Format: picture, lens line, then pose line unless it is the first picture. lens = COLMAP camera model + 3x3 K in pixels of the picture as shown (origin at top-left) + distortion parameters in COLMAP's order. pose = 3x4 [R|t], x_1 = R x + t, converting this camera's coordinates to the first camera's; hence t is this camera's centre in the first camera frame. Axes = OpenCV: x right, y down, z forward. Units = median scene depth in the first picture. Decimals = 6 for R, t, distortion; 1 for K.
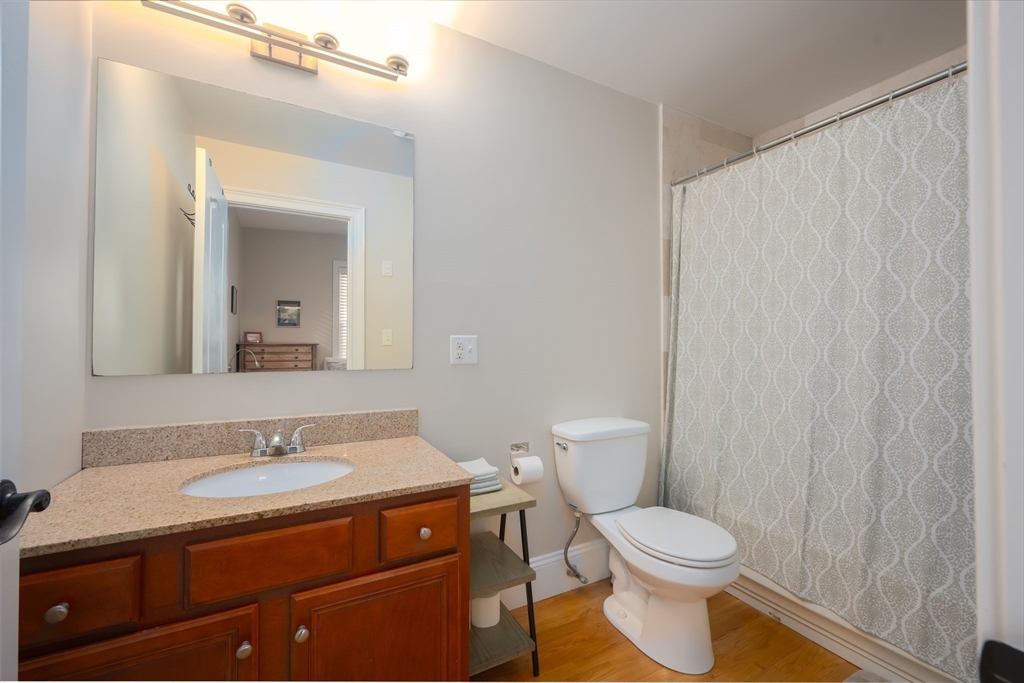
lens RADIAL K [[414.9, 0, 510.4], [0, 414.9, 342.1], [0, 0, 1]] dist [0.000707, -0.000331]
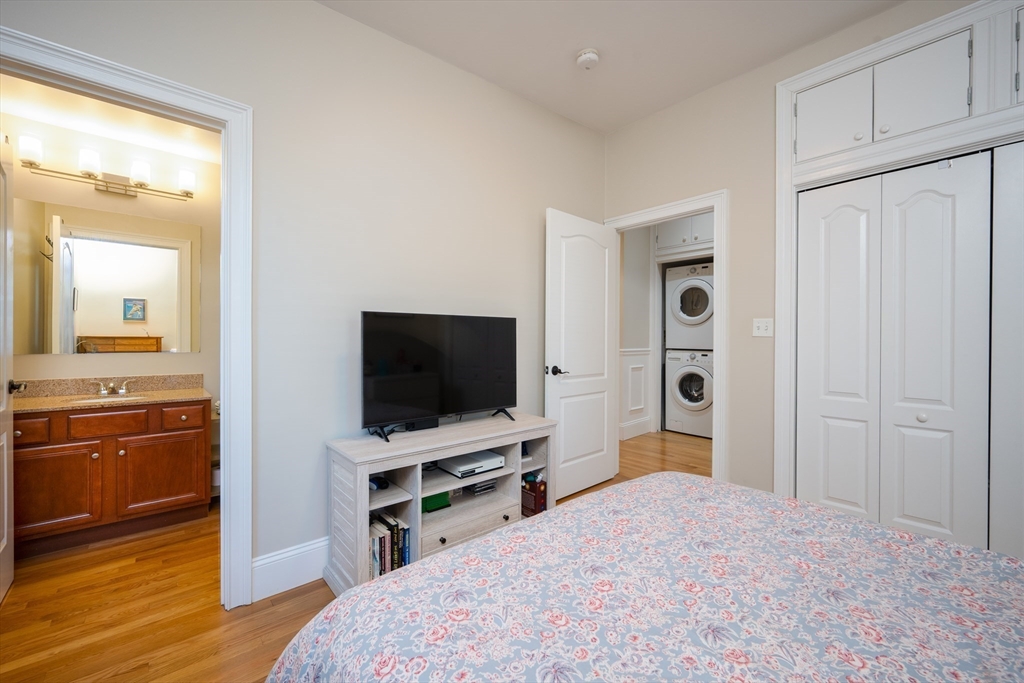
lens RADIAL K [[414.9, 0, 513.5], [0, 414.9, 344.0], [0, 0, 1]] dist [0.000707, -0.000331]
pose [[0.972526, 0.004153, 0.232758, 1.141924], [-0.008880, 0.999775, 0.019267, -0.037140], [-0.232625, -0.020805, 0.972344, -1.867407]]
